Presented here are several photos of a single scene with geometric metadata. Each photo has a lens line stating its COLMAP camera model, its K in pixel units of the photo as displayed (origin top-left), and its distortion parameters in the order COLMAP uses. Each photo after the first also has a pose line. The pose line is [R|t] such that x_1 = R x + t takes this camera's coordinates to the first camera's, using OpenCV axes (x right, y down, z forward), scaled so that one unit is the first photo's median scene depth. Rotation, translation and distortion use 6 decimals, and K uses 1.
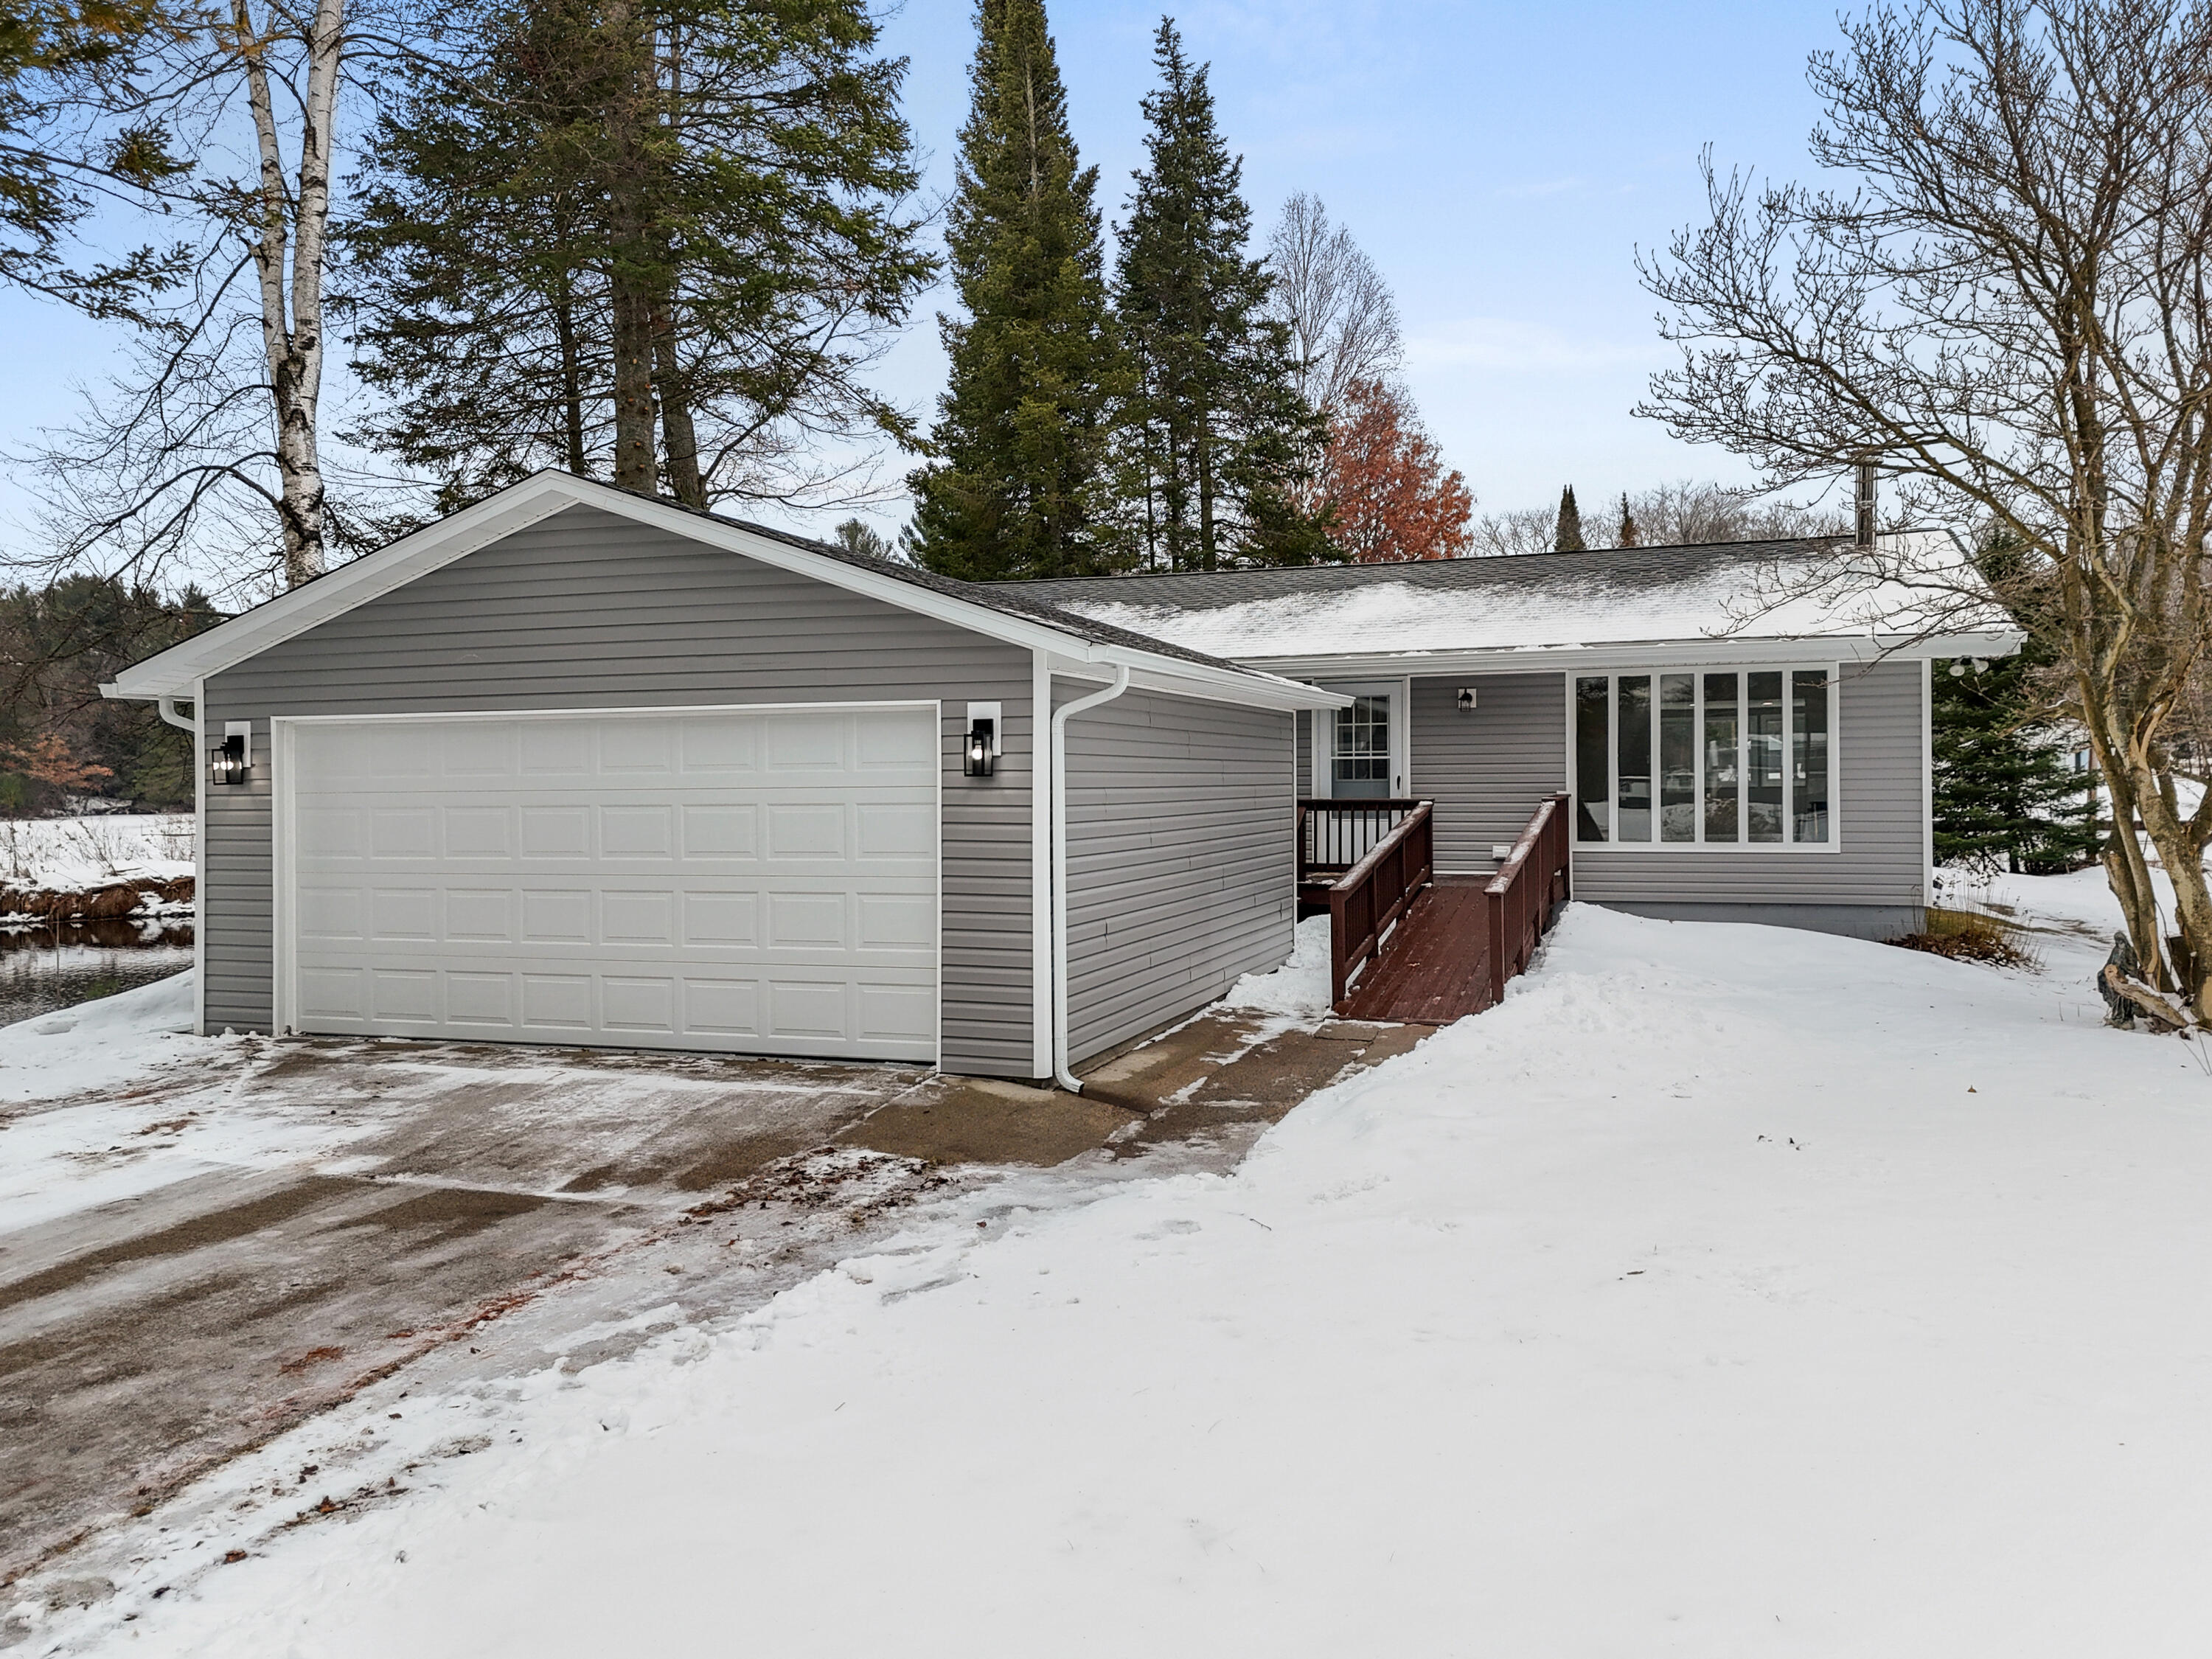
lens RADIAL K [[1578.4, 0, 1134.3], [0, 1578.4, 803.9], [0, 0, 1]] dist [0.080463, -0.066237]
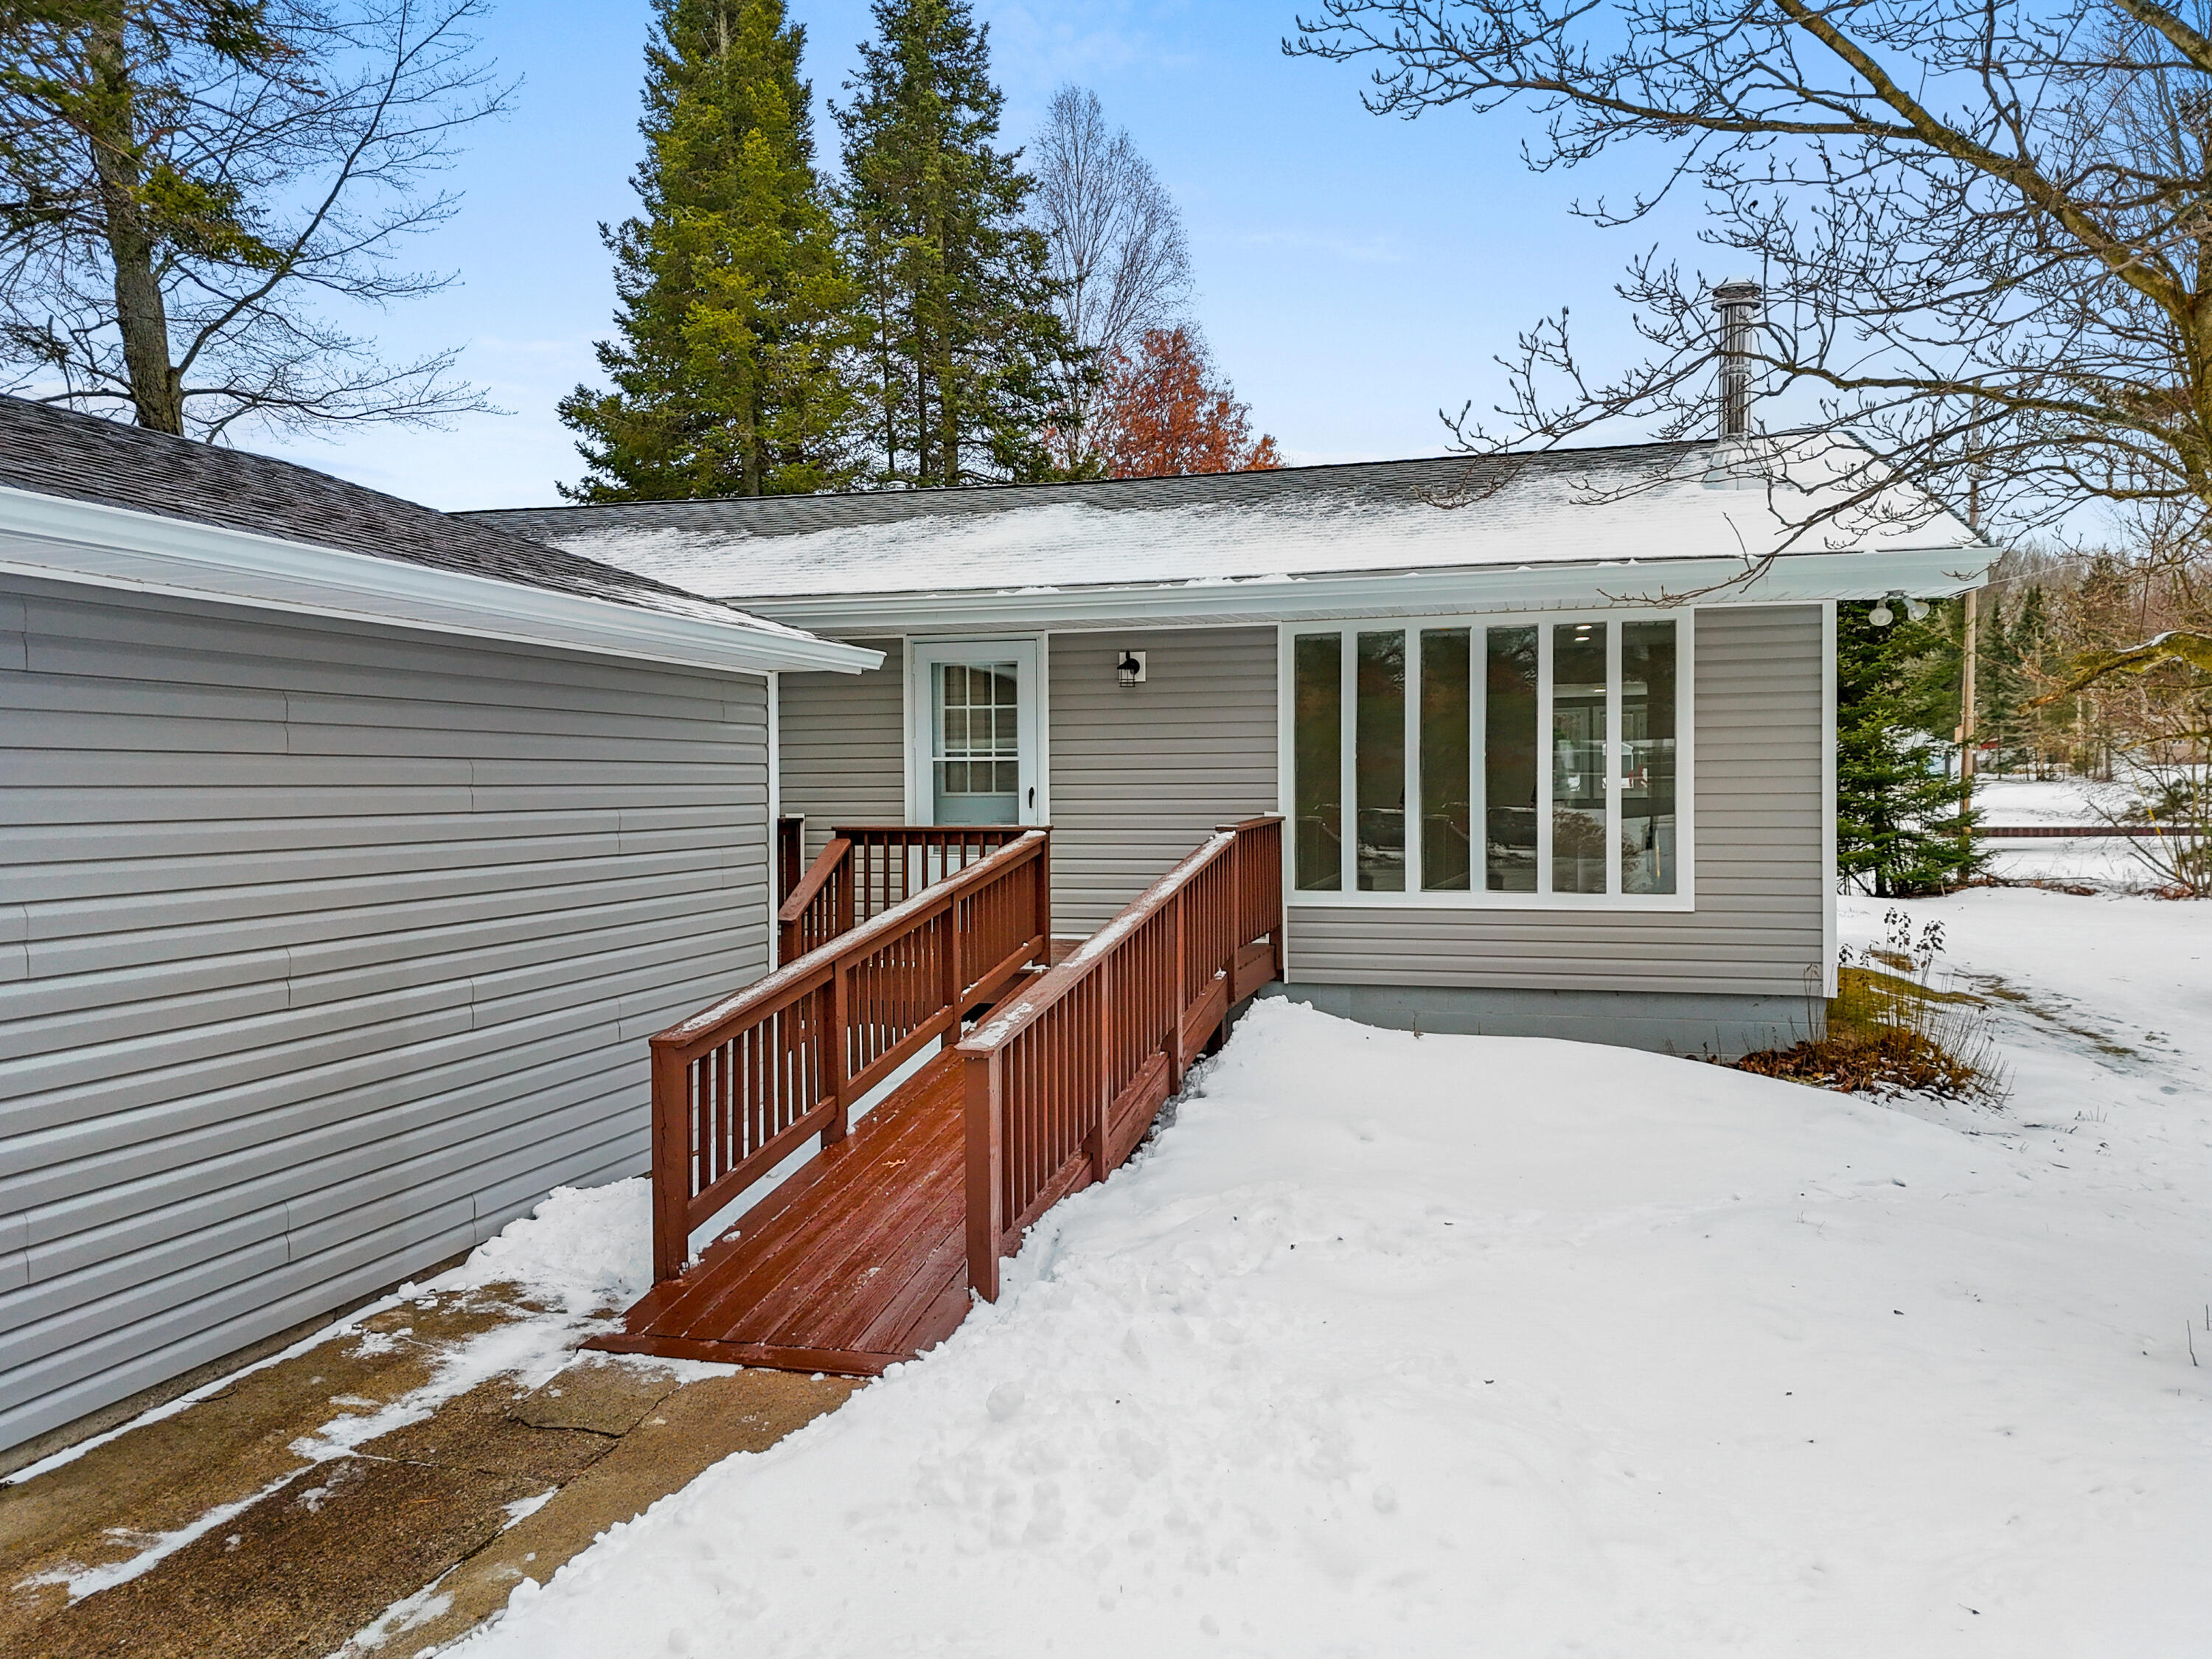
lens RADIAL K [[1557.9, 0, 1106.0], [0, 1557.9, 829.5], [0, 0, 1]] dist [0.105475, -0.136039]
pose [[0.997915, 0.000175, 0.064542, 0.163541], [-0.001178, 0.999879, 0.015492, -0.010627], [-0.064532, -0.015536, 0.997795, 0.380711]]
